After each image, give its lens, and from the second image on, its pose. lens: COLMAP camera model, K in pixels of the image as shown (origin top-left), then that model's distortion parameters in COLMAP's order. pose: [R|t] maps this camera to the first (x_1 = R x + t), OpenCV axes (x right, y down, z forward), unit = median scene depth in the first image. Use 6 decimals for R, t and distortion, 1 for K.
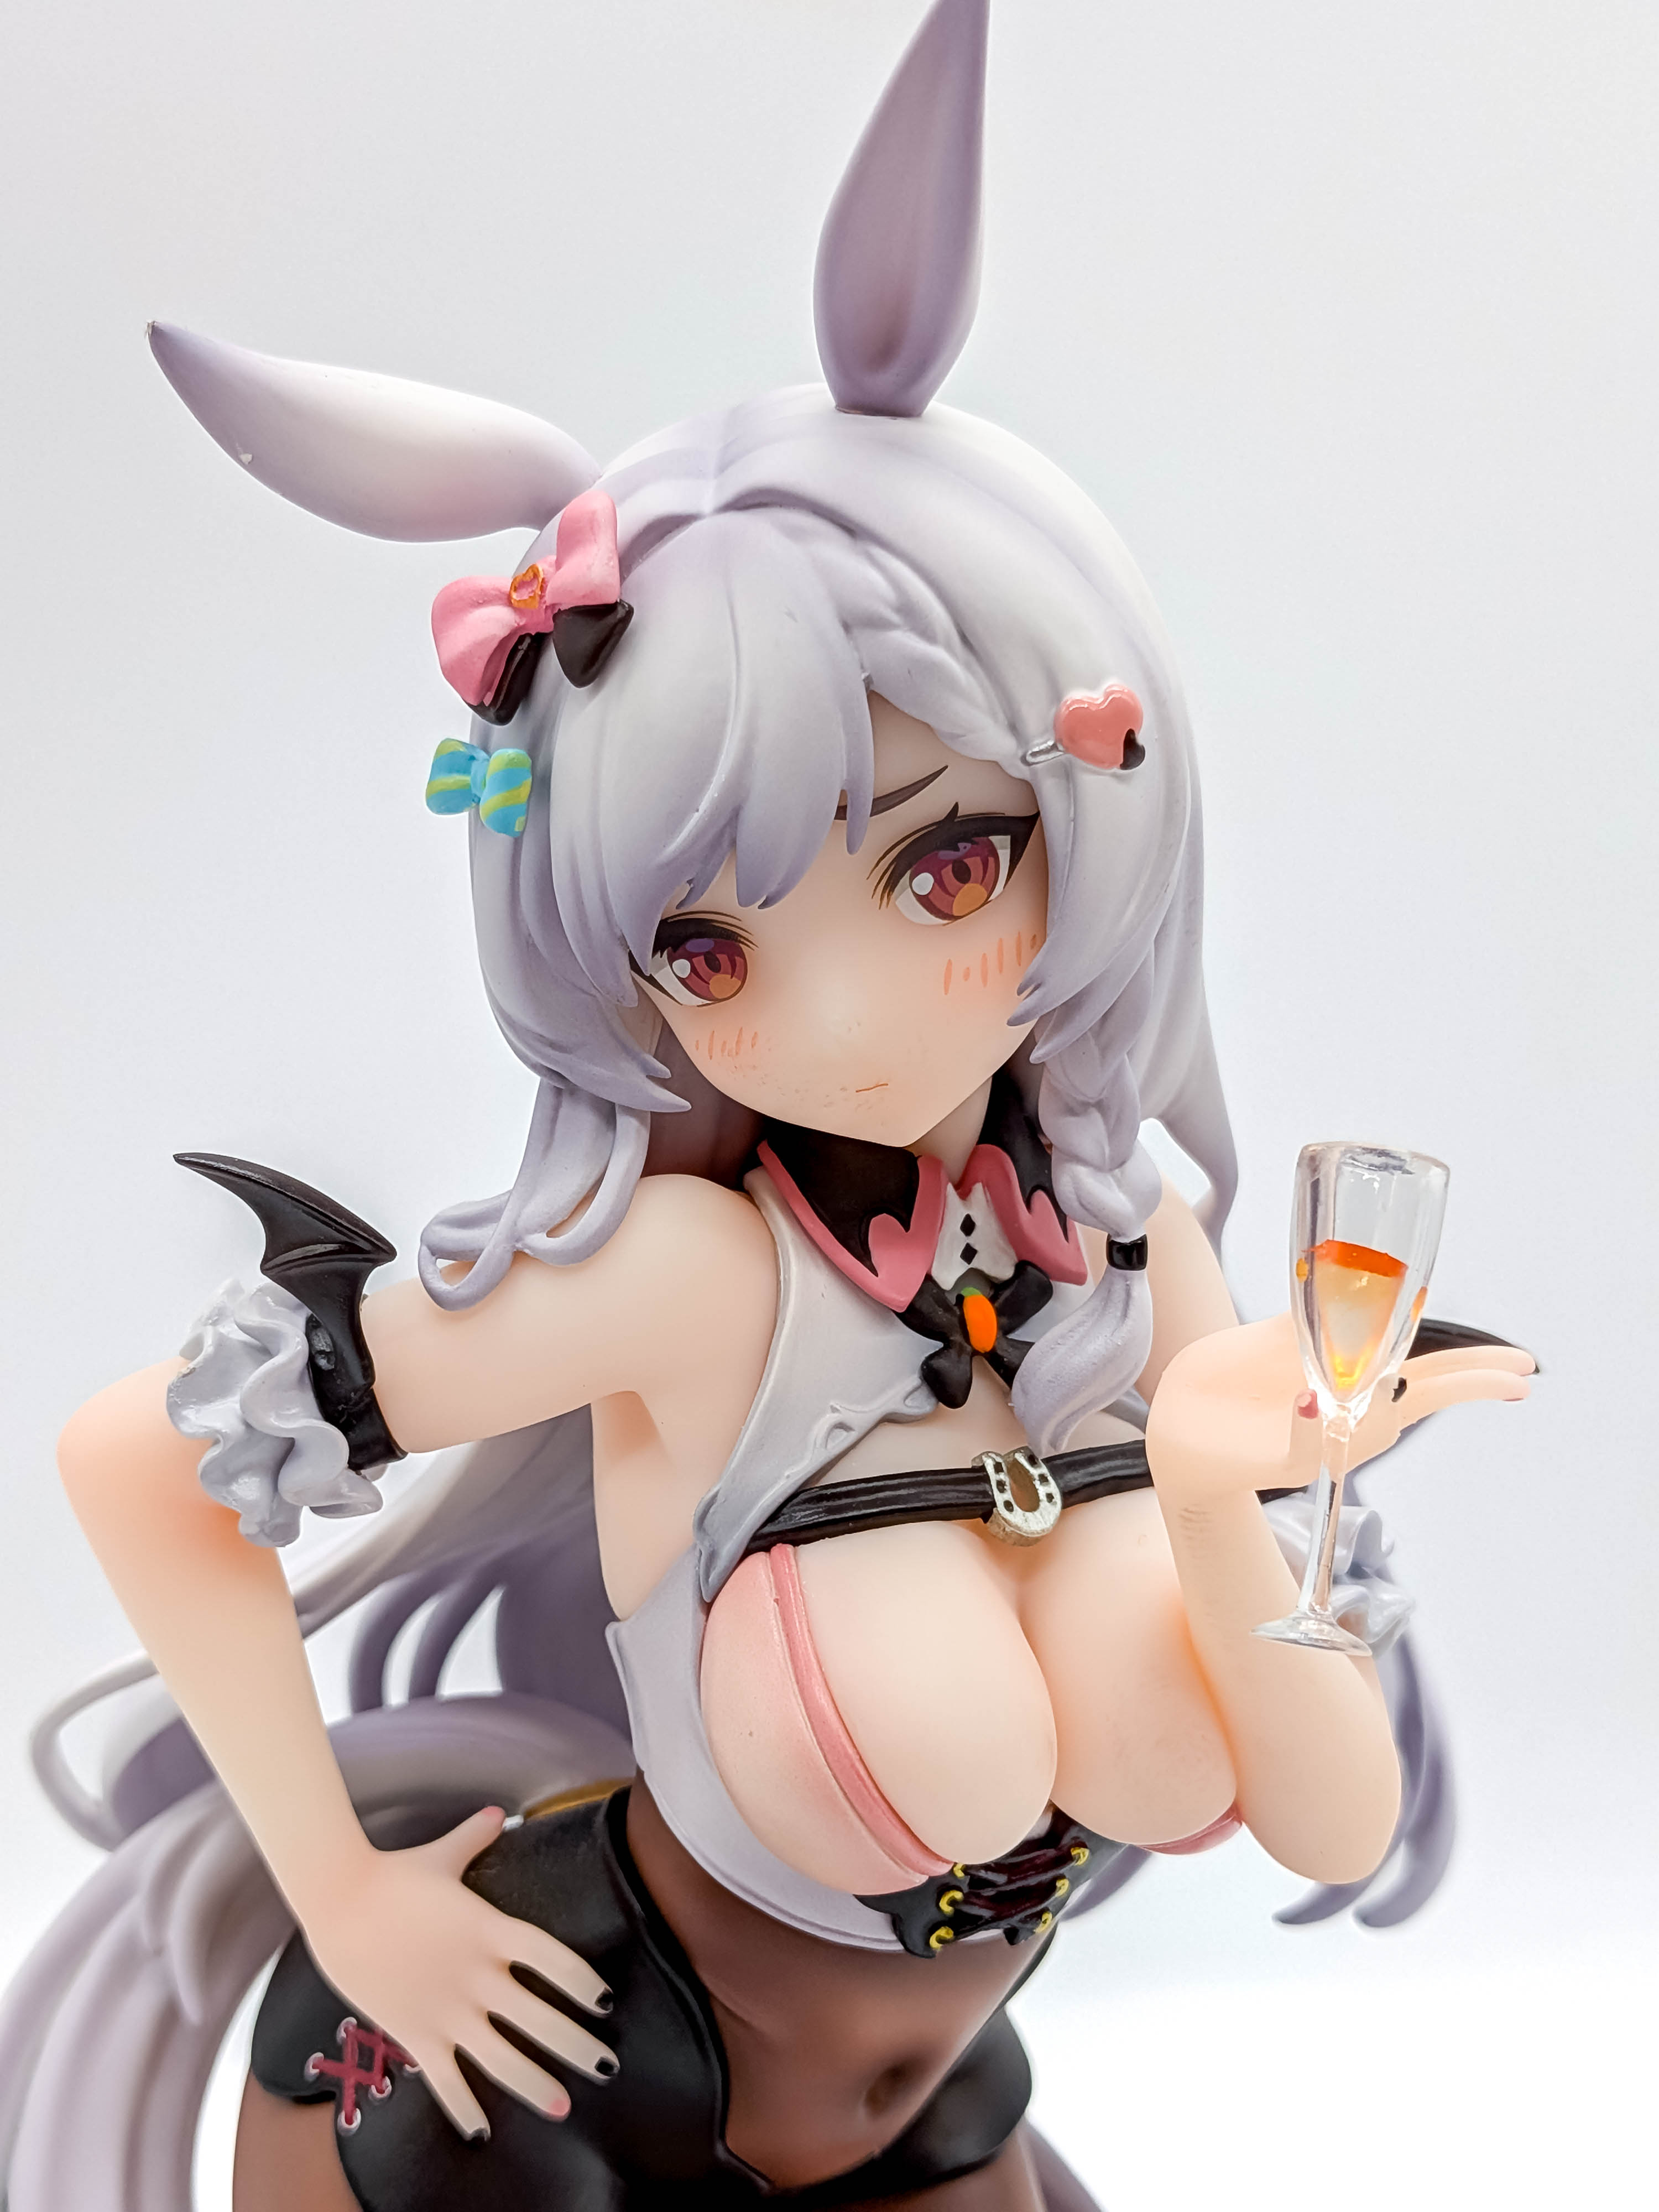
lens RADIAL K [[3311.6, 0, 788.2], [0, 3311.6, 1096.2], [0, 0, 1]] dist [0.083173, 0.000000]
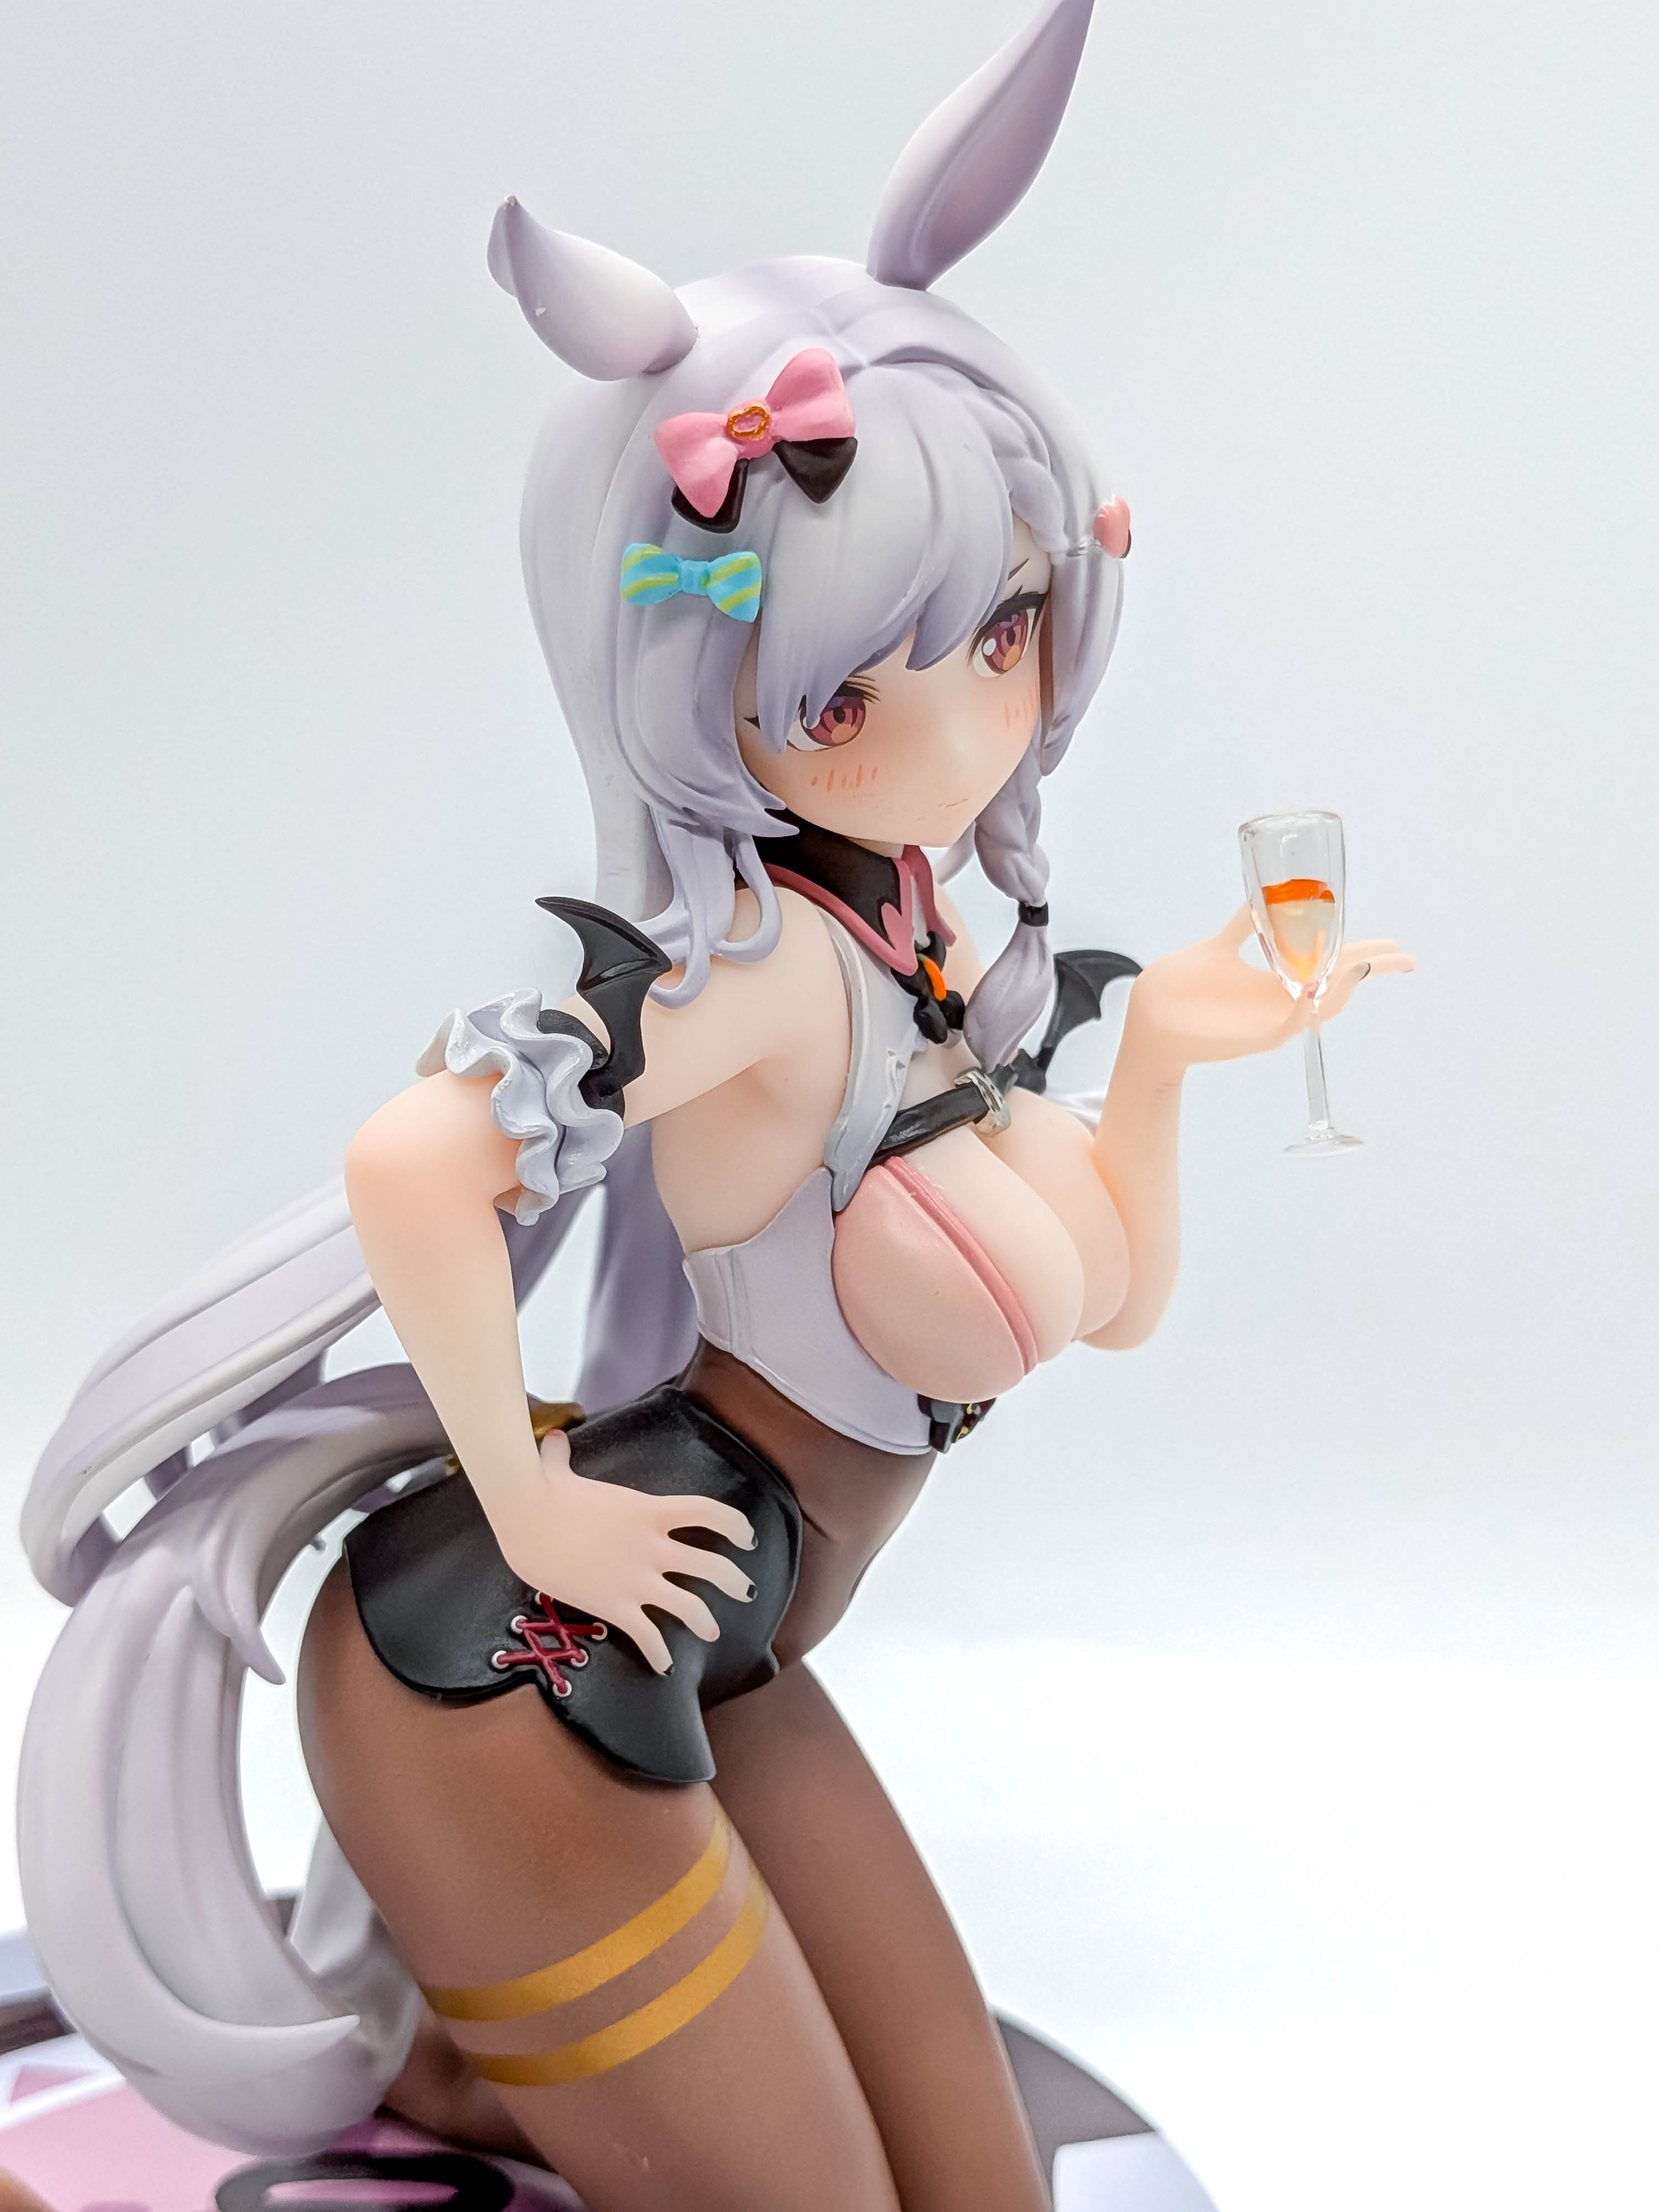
lens RADIAL K [[3311.6, 0, 900.0], [0, 3311.6, 1033.3], [0, 0, 1]] dist [0.083173, 0.000000]
pose [[0.745770, -0.116313, 0.655971, -0.855392], [0.080174, 0.993154, 0.084950, -0.024661], [-0.661361, -0.010761, 0.749990, 0.014628]]
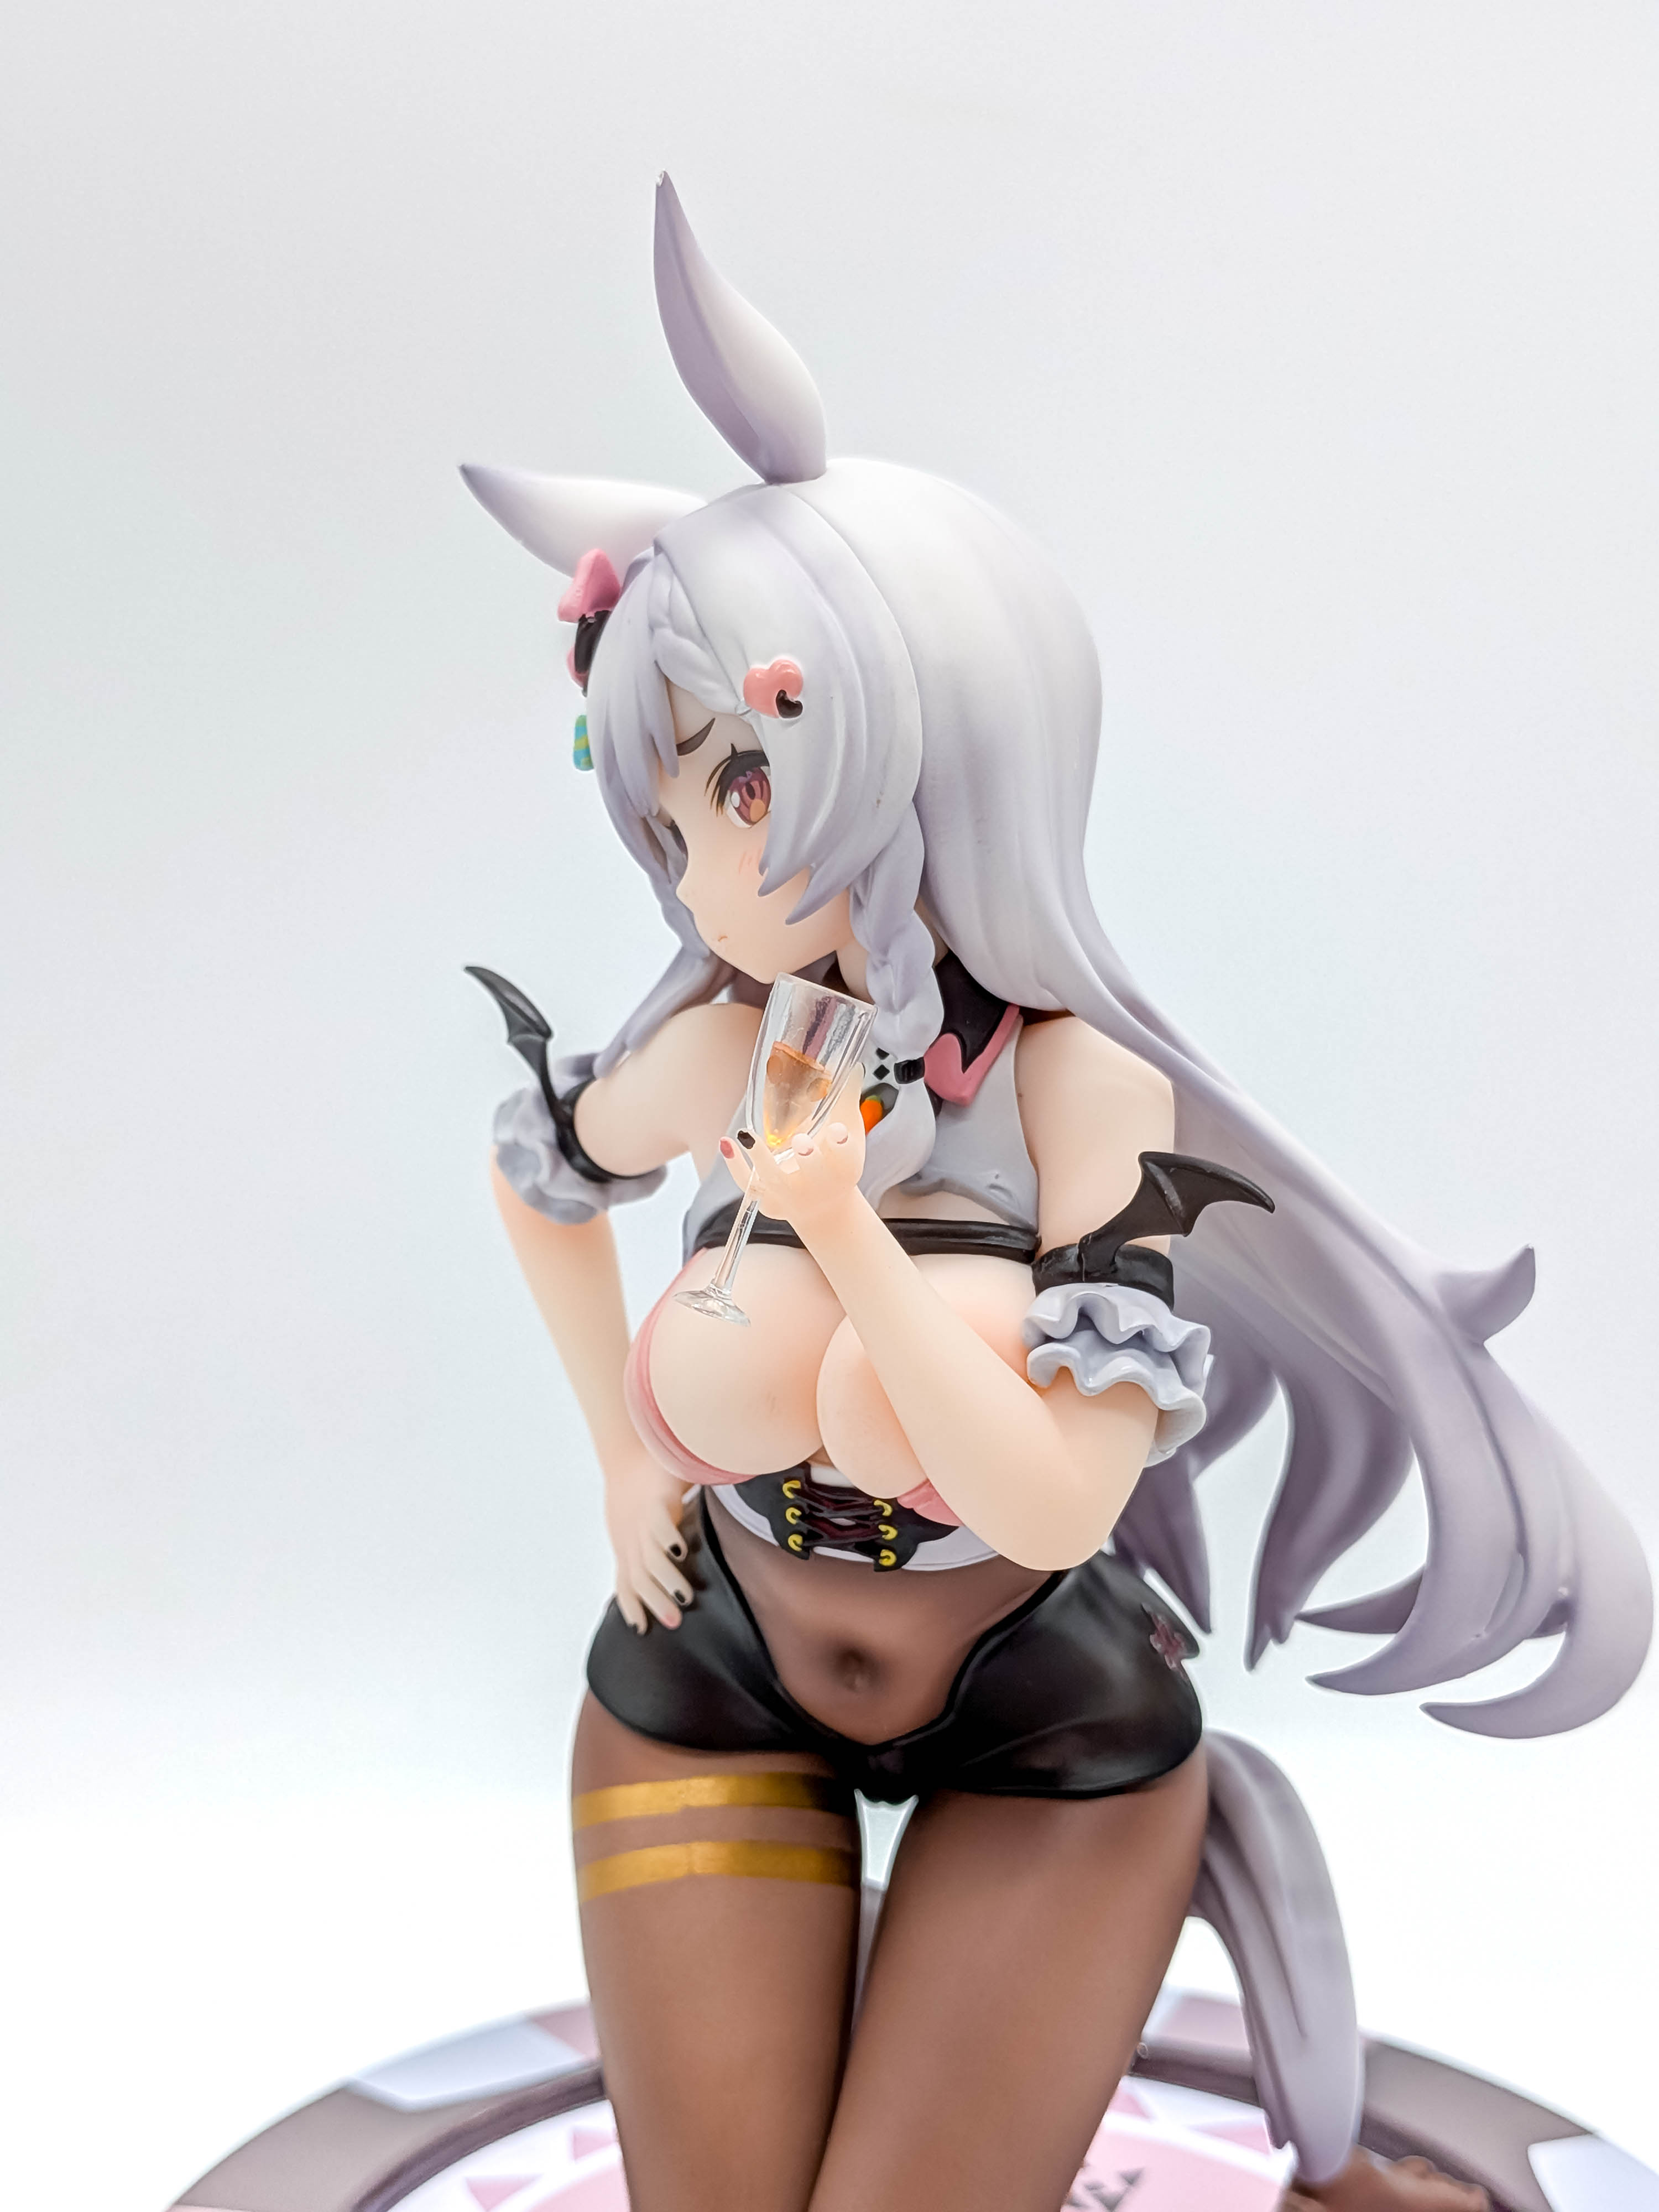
lens RADIAL K [[3311.6, 0, 815.2], [0, 3311.6, 1103.0], [0, 0, 1]] dist [0.083173, 0.000000]
pose [[0.609784, 0.069529, -0.789512, 1.195276], [-0.088330, 0.995901, 0.019482, 0.037419], [0.787630, 0.057858, 0.613426, 0.125365]]
